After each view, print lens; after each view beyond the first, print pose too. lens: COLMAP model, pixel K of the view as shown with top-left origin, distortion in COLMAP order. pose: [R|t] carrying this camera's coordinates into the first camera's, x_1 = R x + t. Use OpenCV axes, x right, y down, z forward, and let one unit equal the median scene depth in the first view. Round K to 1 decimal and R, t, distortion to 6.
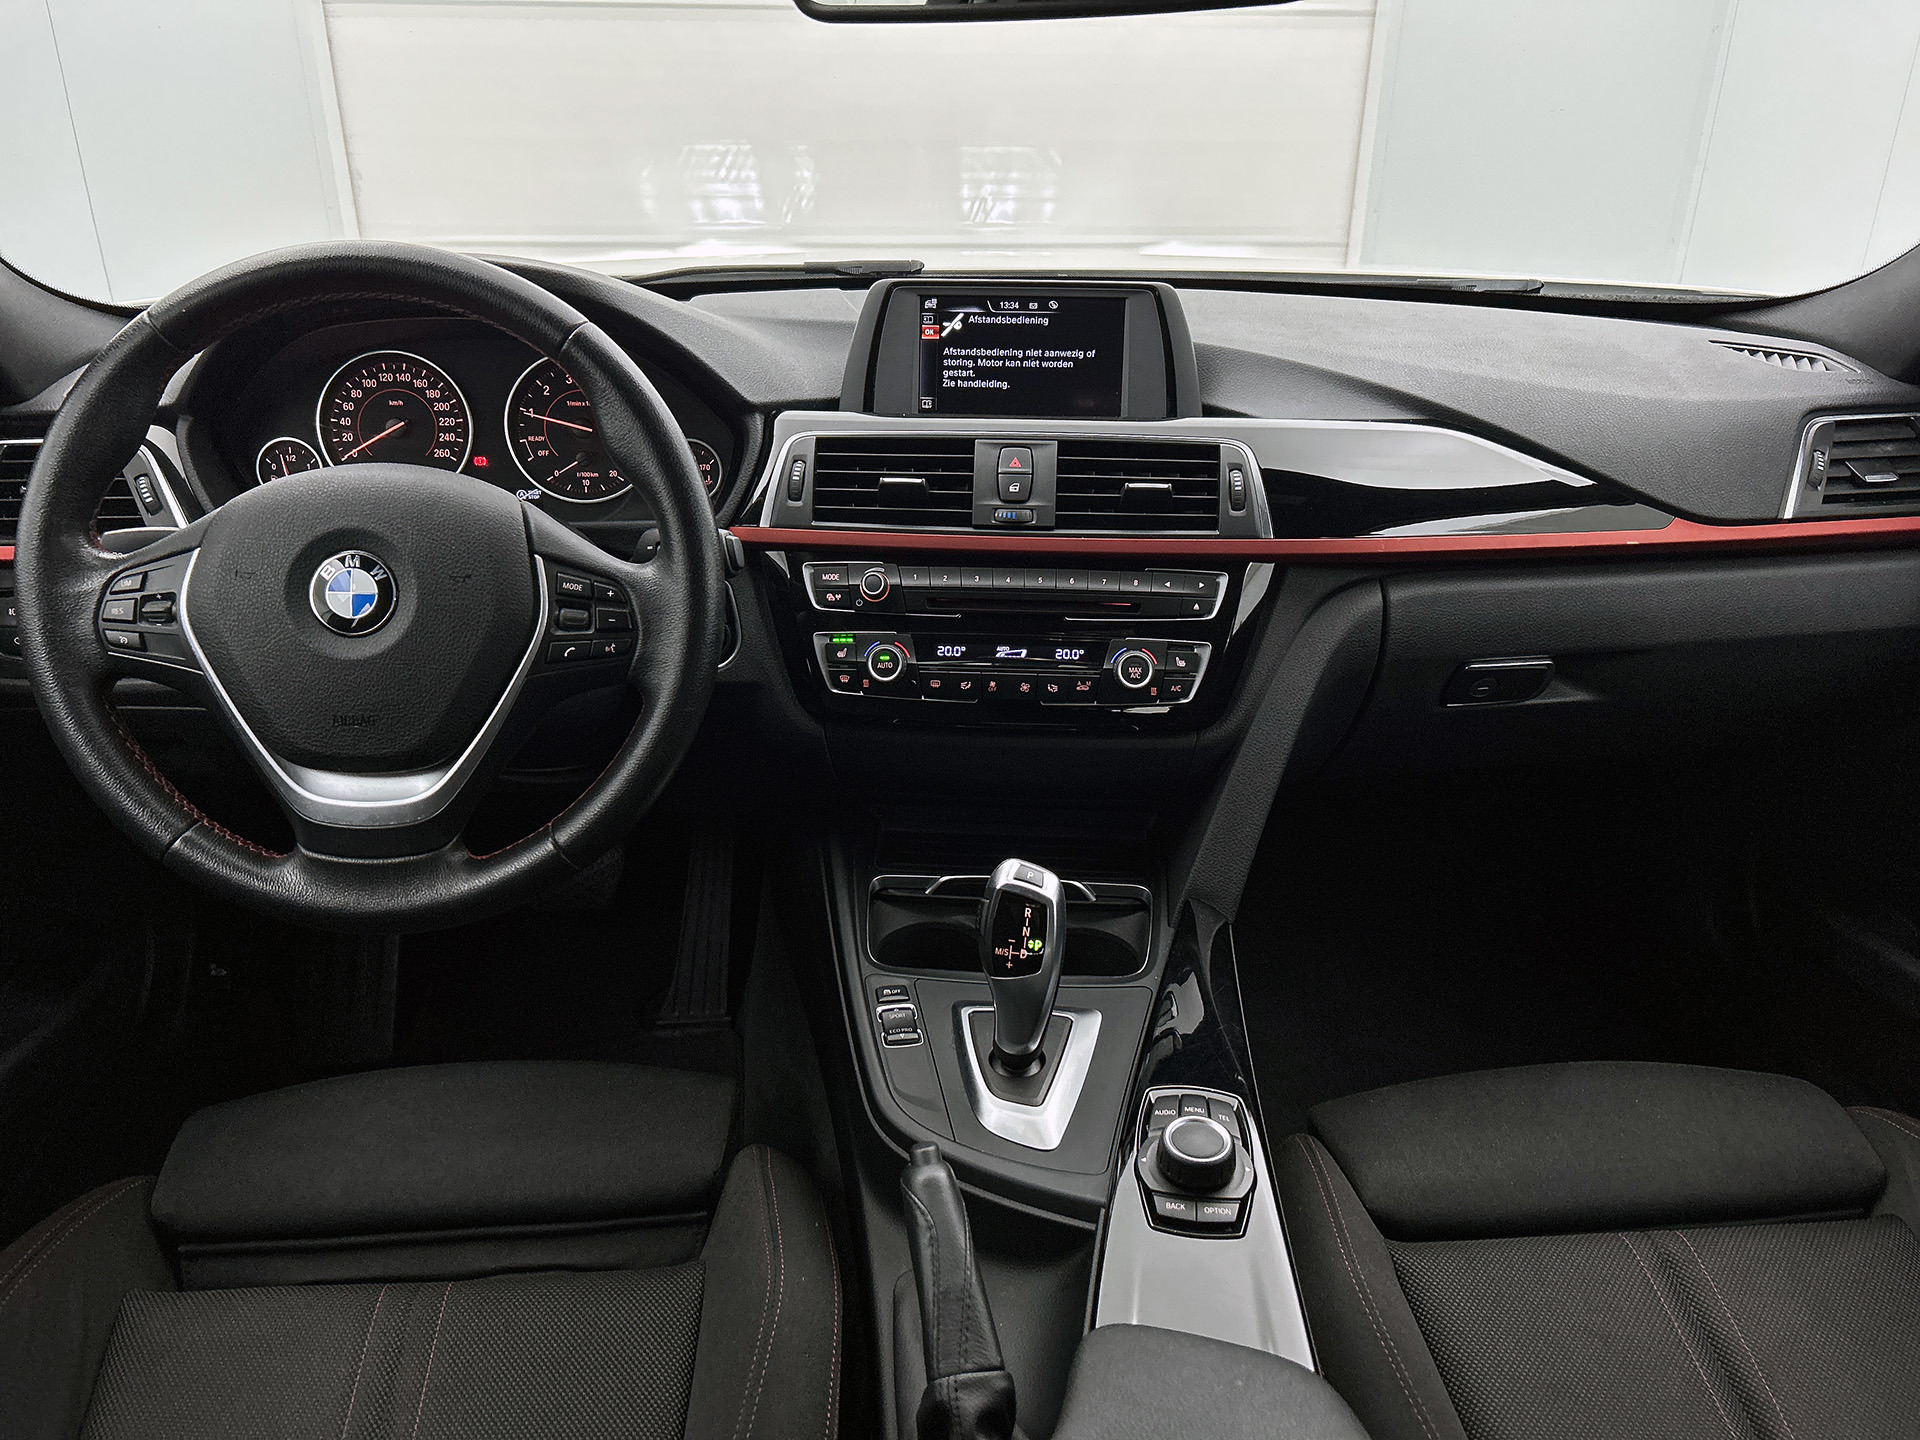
lens RADIAL K [[1473.8, 0, 960.0], [0, 1473.8, 720.0], [0, 0, 1]] dist [-0.004693, 0.071322]
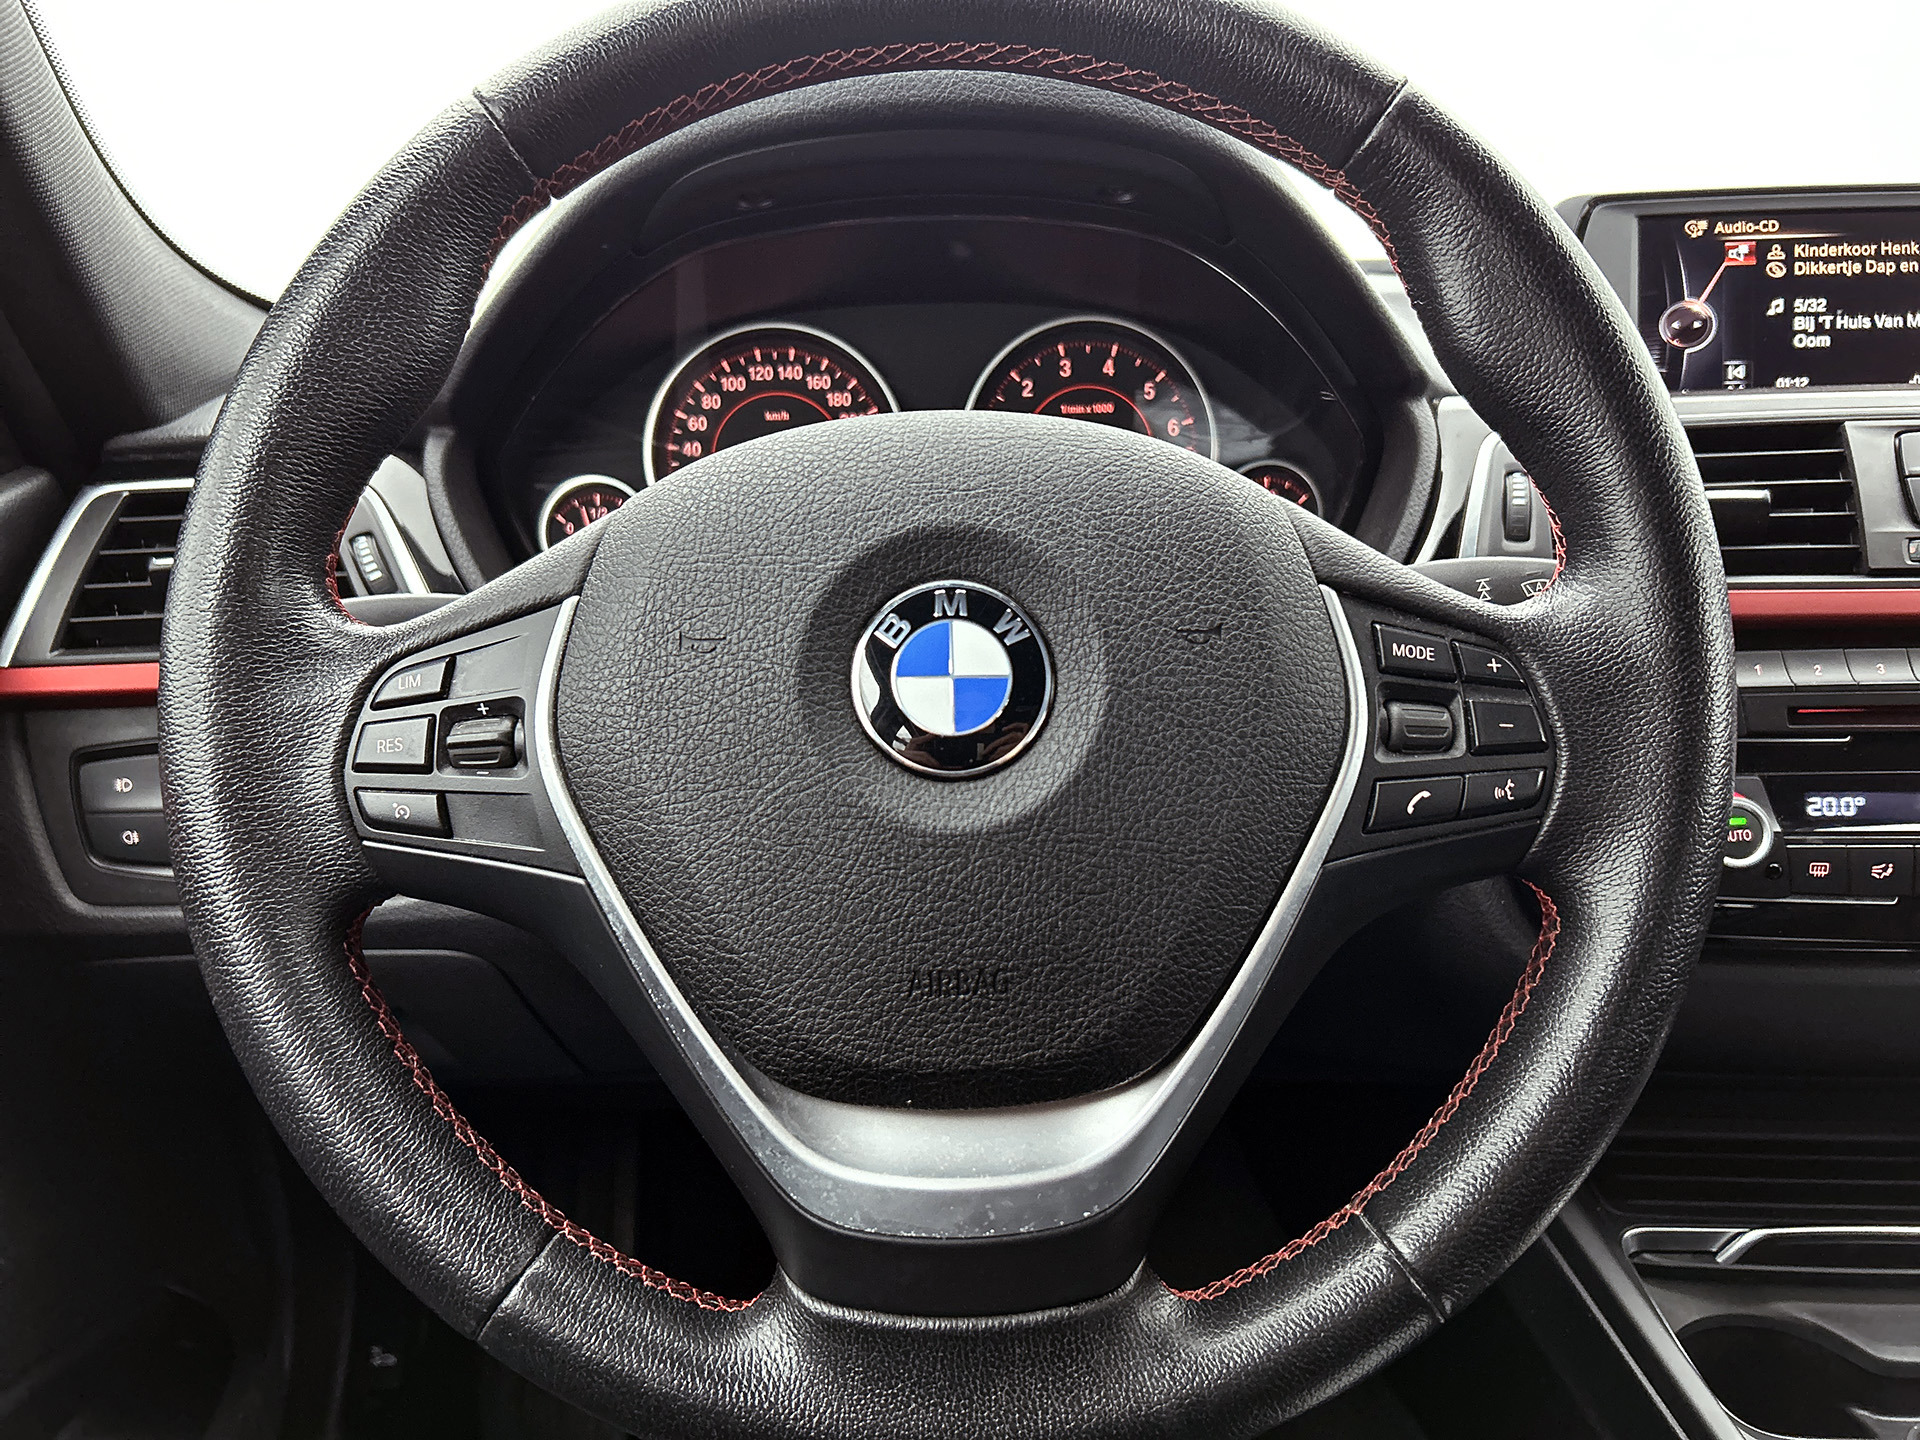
lens RADIAL K [[1414.6, 0, 961.6], [0, 1414.6, 748.1], [0, 0, 1]] dist [0.003872, 0.002077]
pose [[0.999413, -0.034254, 0.000469, -0.391596], [0.034042, 0.991522, -0.125399, -0.014731], [0.003831, 0.125341, 0.992106, 0.575921]]
